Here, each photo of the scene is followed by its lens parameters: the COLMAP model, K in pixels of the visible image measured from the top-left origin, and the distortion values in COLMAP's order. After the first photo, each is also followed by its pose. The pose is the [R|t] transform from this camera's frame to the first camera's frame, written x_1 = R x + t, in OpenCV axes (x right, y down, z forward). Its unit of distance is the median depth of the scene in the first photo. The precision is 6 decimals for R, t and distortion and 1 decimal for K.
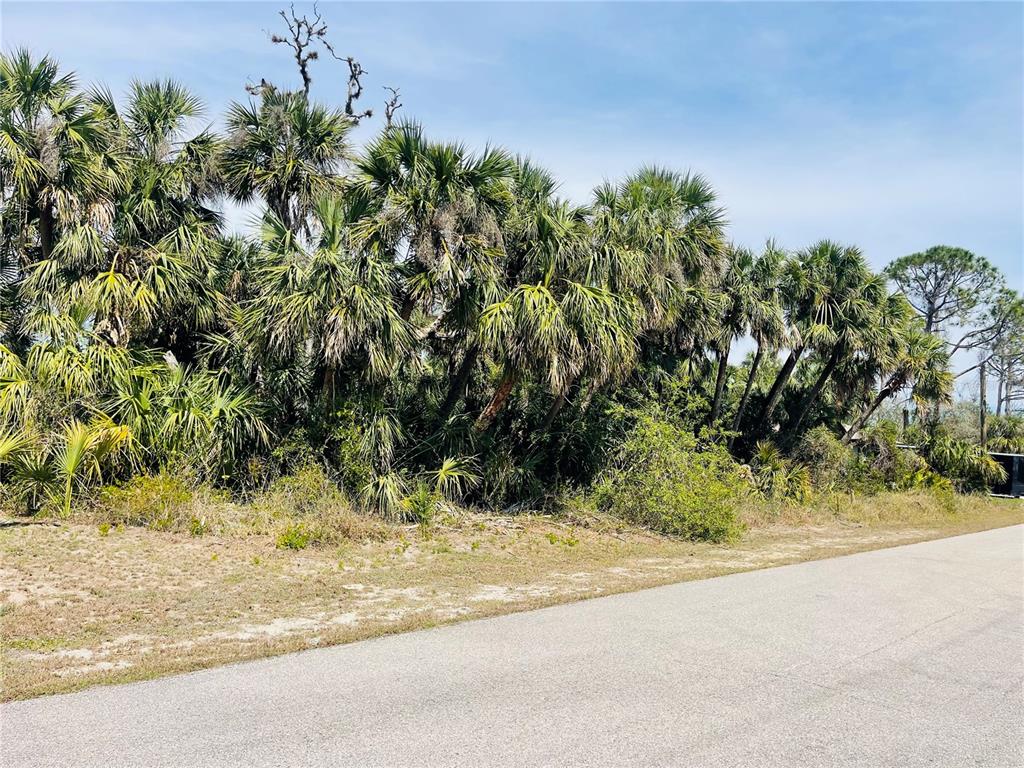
lens RADIAL K [[768.7, 0, 518.0], [0, 768.7, 388.6], [0, 0, 1]] dist [0.065668, -0.083774]
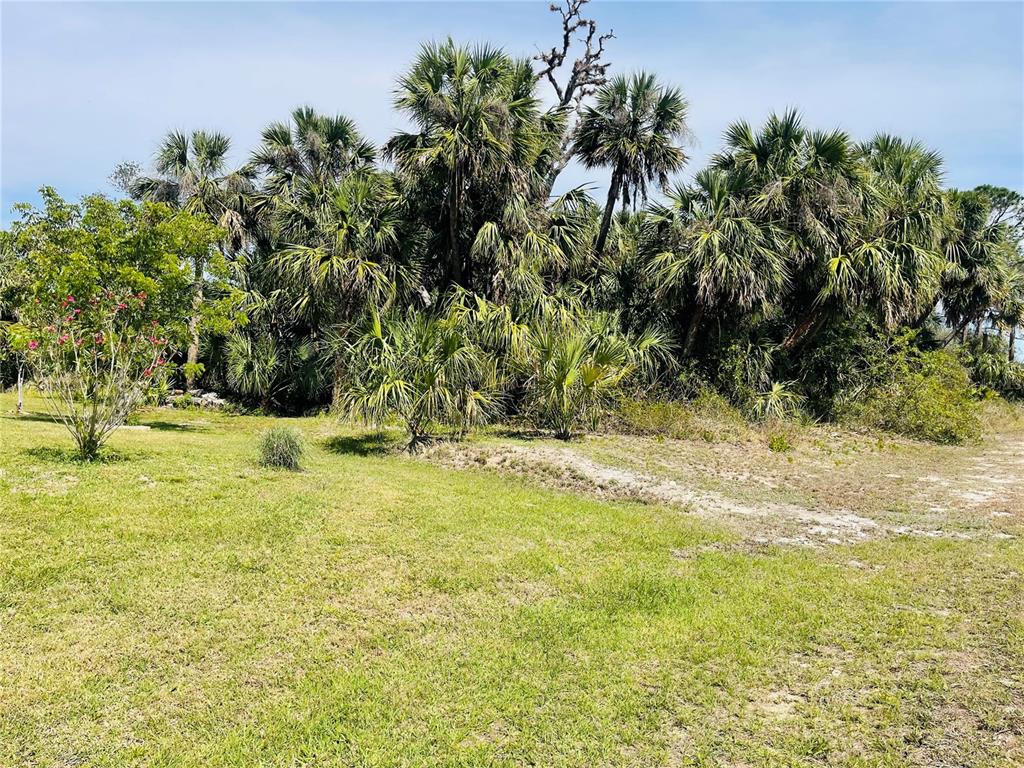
lens RADIAL K [[768.5, 0, 501.7], [0, 768.5, 382.9], [0, 0, 1]] dist [0.062114, -0.078748]
pose [[0.996337, -0.008597, 0.085078, -0.462681], [-0.000060, 0.994864, 0.101224, -0.025416], [-0.085511, -0.100859, 0.991219, -0.144591]]
